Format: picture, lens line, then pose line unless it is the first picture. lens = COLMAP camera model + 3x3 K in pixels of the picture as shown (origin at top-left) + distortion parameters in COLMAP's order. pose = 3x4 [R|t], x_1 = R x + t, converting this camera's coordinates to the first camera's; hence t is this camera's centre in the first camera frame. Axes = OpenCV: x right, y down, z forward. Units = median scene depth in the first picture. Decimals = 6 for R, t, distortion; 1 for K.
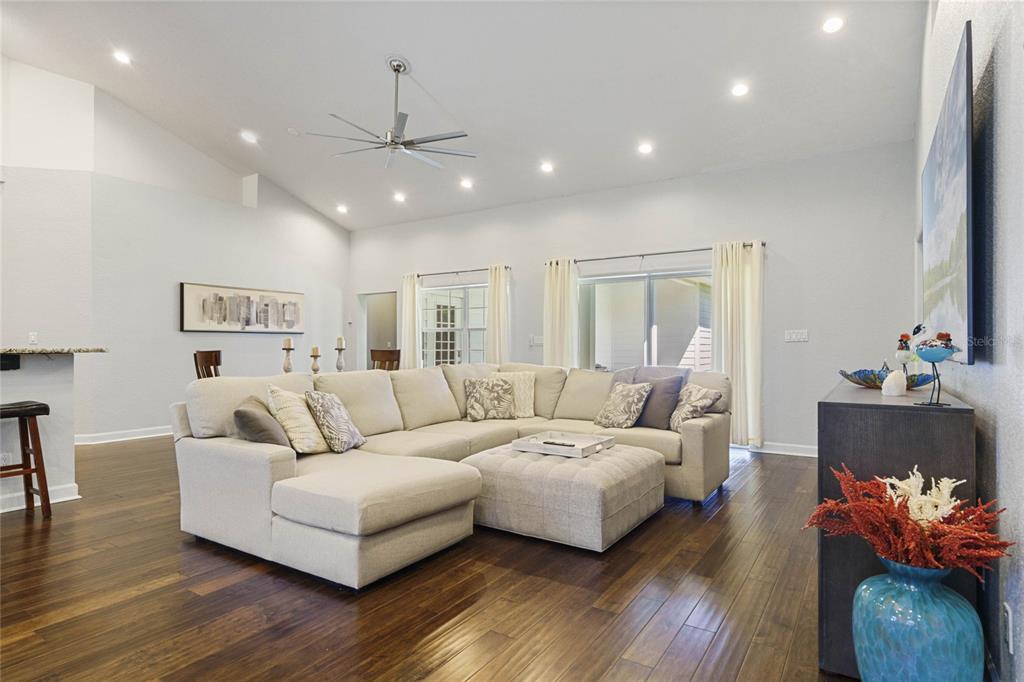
lens RADIAL K [[557.3, 0, 516.6], [0, 557.3, 344.8], [0, 0, 1]] dist [-0.000927, 0.000961]
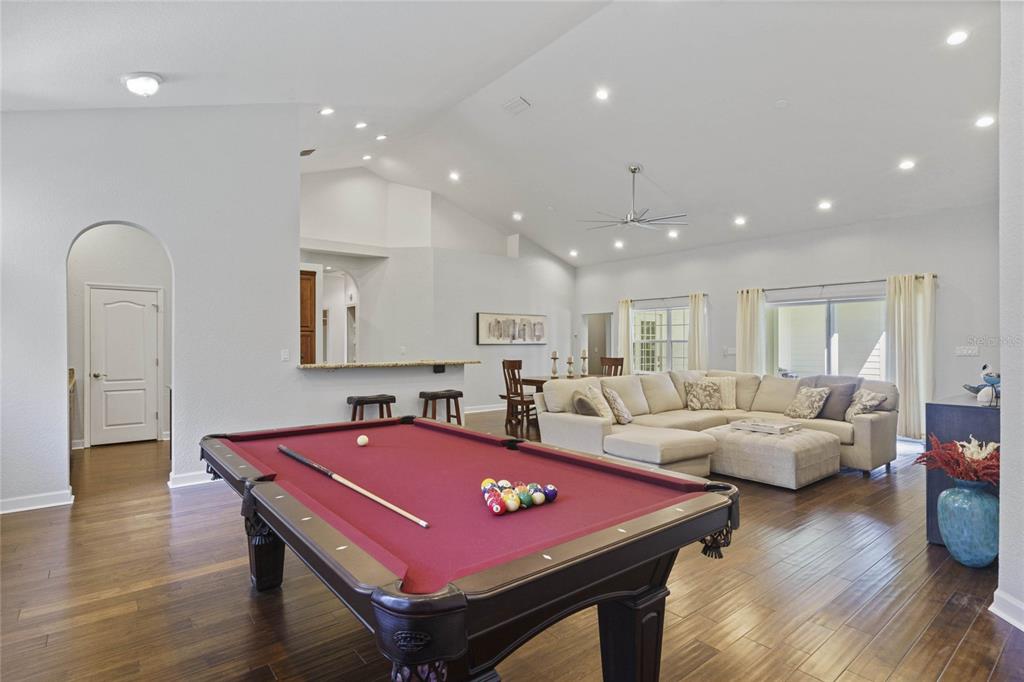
lens RADIAL K [[518.9, 0, 512.0], [0, 518.9, 342.3], [0, 0, 1]] dist [0.001146, 0.001537]
pose [[0.949767, -0.002828, -0.312945, -0.079428], [0.002808, 0.999996, -0.000516, -0.034546], [0.312945, -0.000388, 0.949771, -0.358117]]
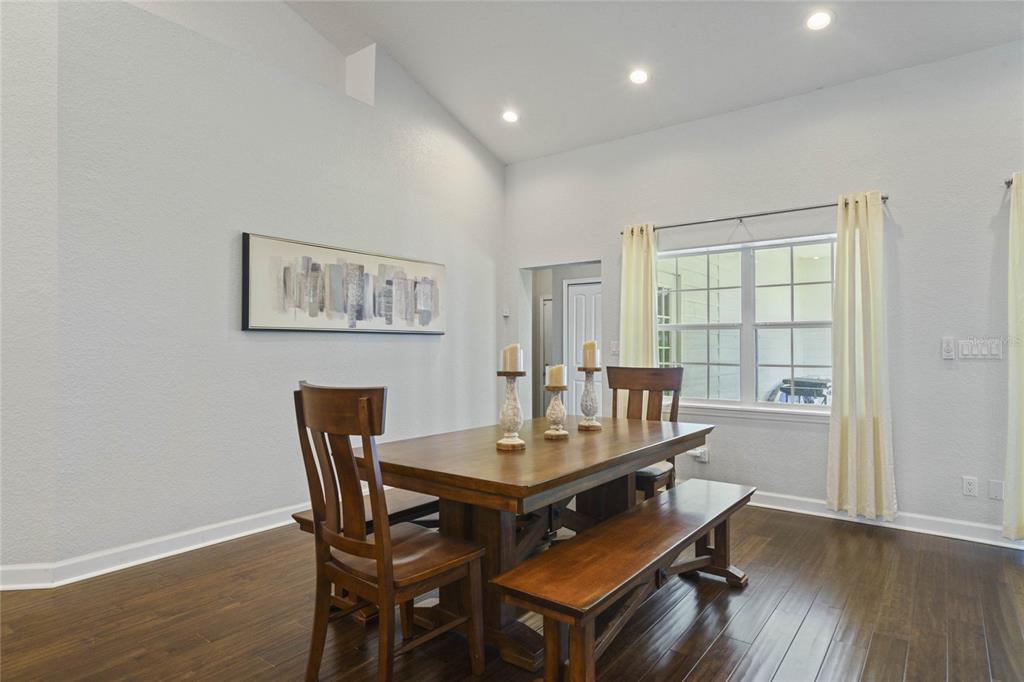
lens RADIAL K [[571.9, 0, 511.7], [0, 571.9, 337.1], [0, 0, 1]] dist [0.000467, -0.000859]
pose [[0.997071, -0.001405, -0.076468, -0.368533], [0.000319, 0.999899, -0.014215, -0.012094], [0.076481, 0.014149, 0.996971, 0.577462]]
